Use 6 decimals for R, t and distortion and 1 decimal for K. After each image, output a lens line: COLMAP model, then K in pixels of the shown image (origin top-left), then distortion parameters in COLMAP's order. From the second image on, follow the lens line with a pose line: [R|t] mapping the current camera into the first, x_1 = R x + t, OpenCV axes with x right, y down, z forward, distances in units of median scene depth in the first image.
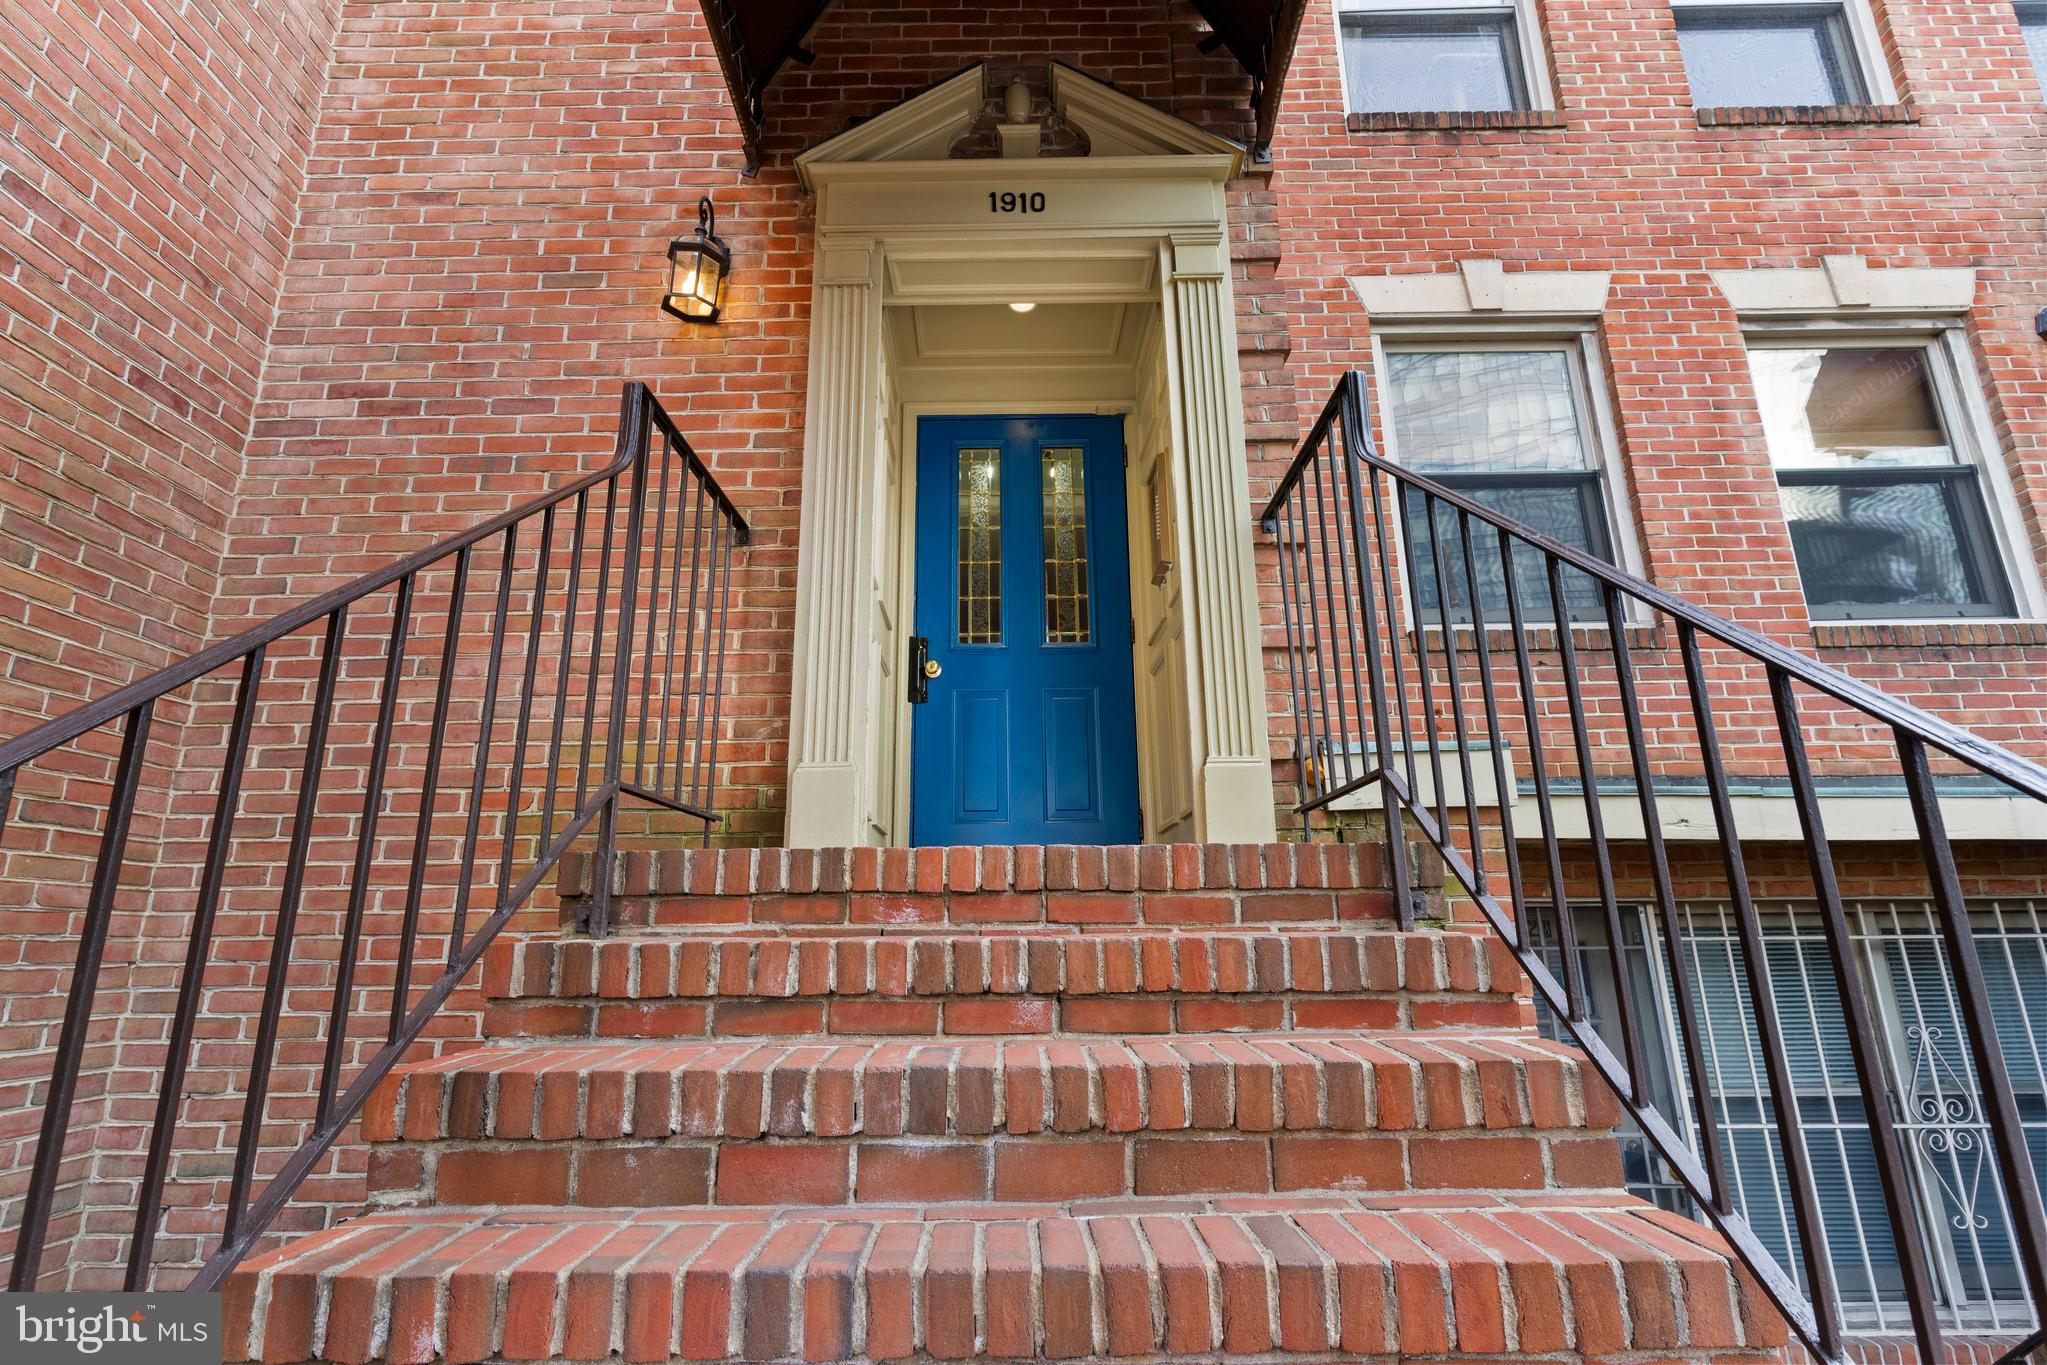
lens RADIAL K [[984.6, 0, 1012.1], [0, 984.6, 679.6], [0, 0, 1]] dist [0.002292, -0.000067]
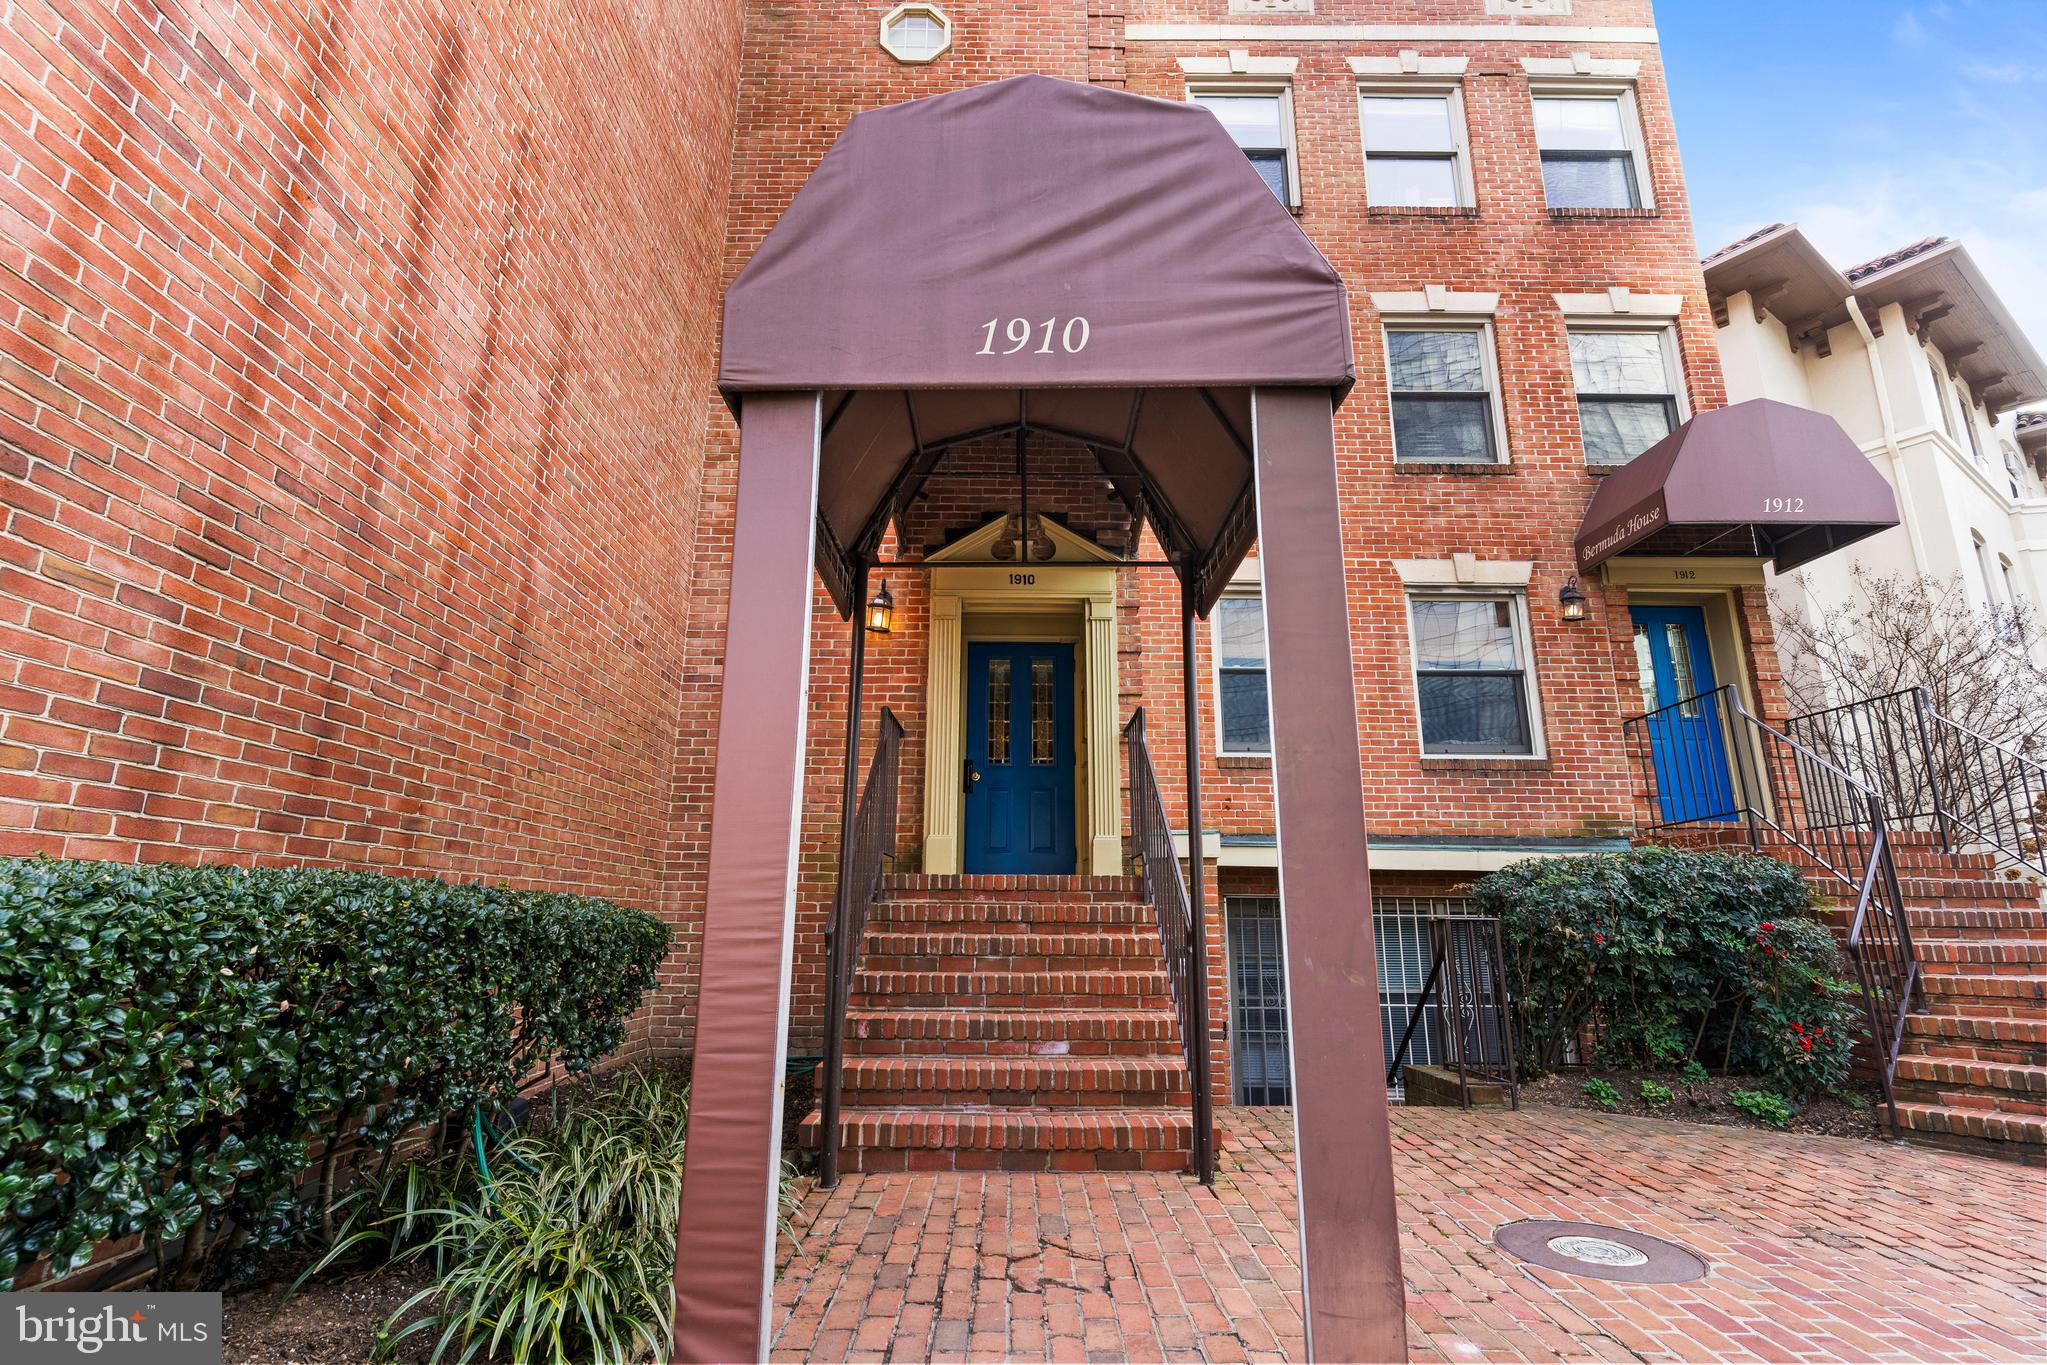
lens RADIAL K [[984.6, 0, 1012.1], [0, 984.6, 679.6], [0, 0, 1]] dist [0.002292, -0.000067]
pose [[0.999797, 0.018471, 0.008089, -0.028631], [-0.018611, 0.999673, 0.017541, -0.275356], [-0.007762, -0.017688, 0.999813, -1.143262]]
